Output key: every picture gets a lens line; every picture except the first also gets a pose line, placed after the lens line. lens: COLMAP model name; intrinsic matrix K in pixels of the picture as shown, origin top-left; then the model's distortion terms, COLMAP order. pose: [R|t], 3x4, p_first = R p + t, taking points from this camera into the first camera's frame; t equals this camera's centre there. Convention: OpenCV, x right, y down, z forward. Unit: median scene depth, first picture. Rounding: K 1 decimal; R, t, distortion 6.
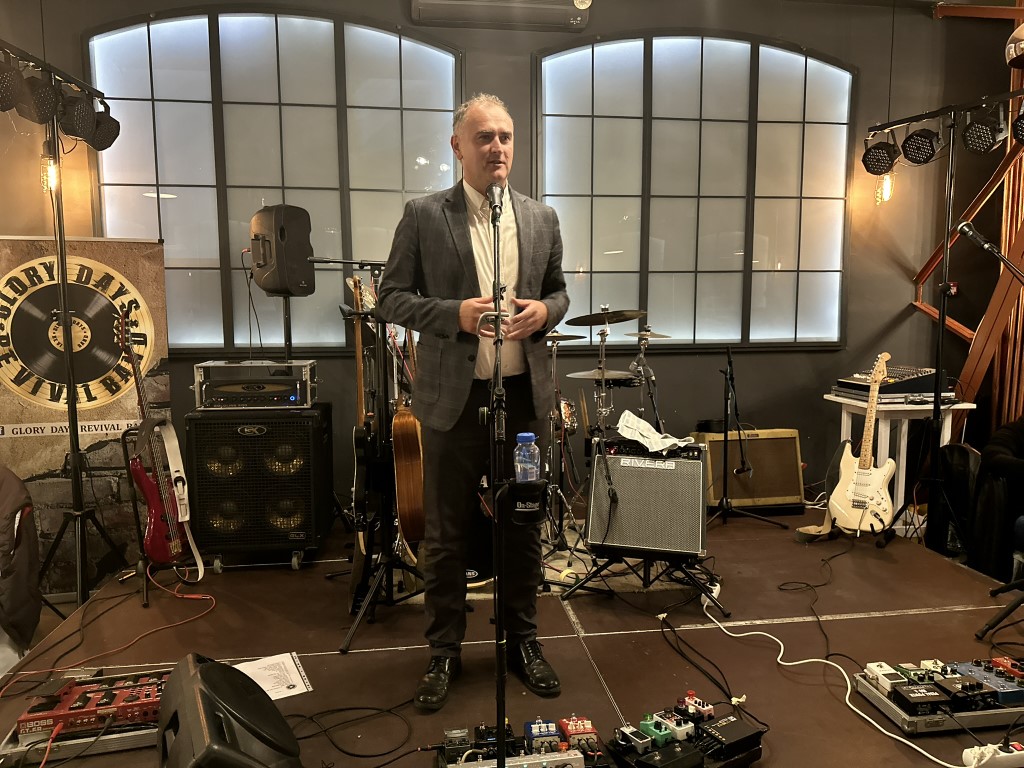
lens RADIAL K [[718.3, 0, 508.0], [0, 718.3, 387.6], [0, 0, 1]] dist [0.029955, -0.035202]
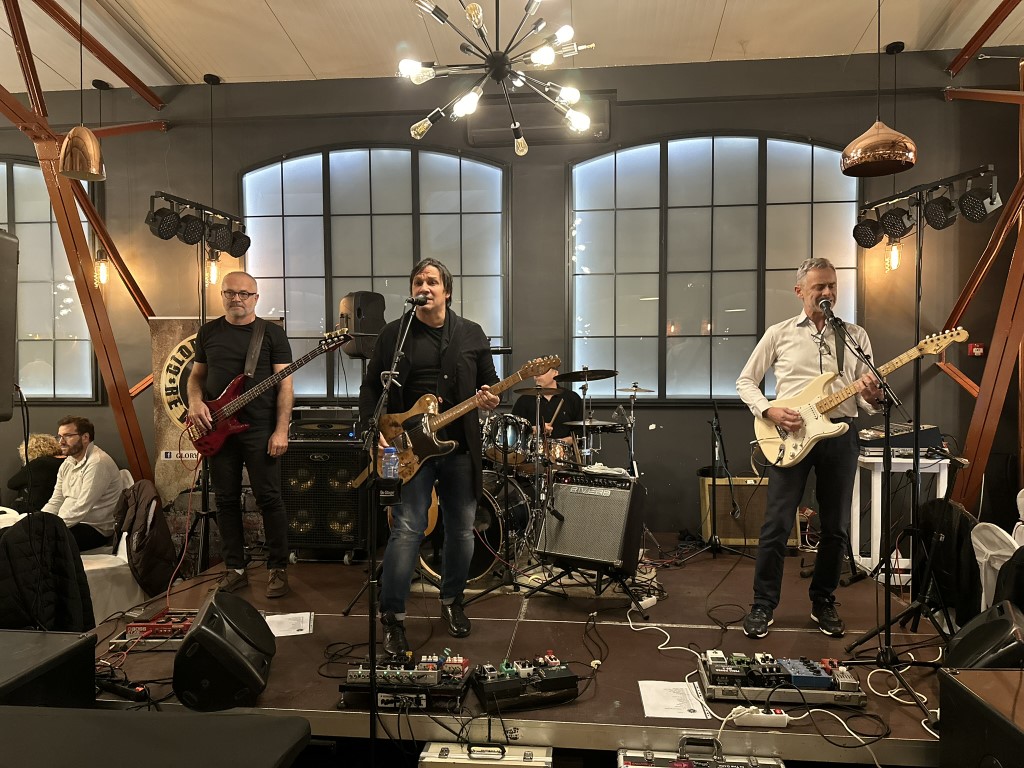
lens RADIAL K [[716.2, 0, 510.3], [0, 716.2, 385.6], [0, 0, 1]] dist [0.068486, -0.101349]
pose [[0.969989, 0.007560, -0.243031, 0.278525], [-0.027375, 0.996557, -0.078262, 0.017841], [0.241603, 0.082567, 0.966856, -0.204263]]
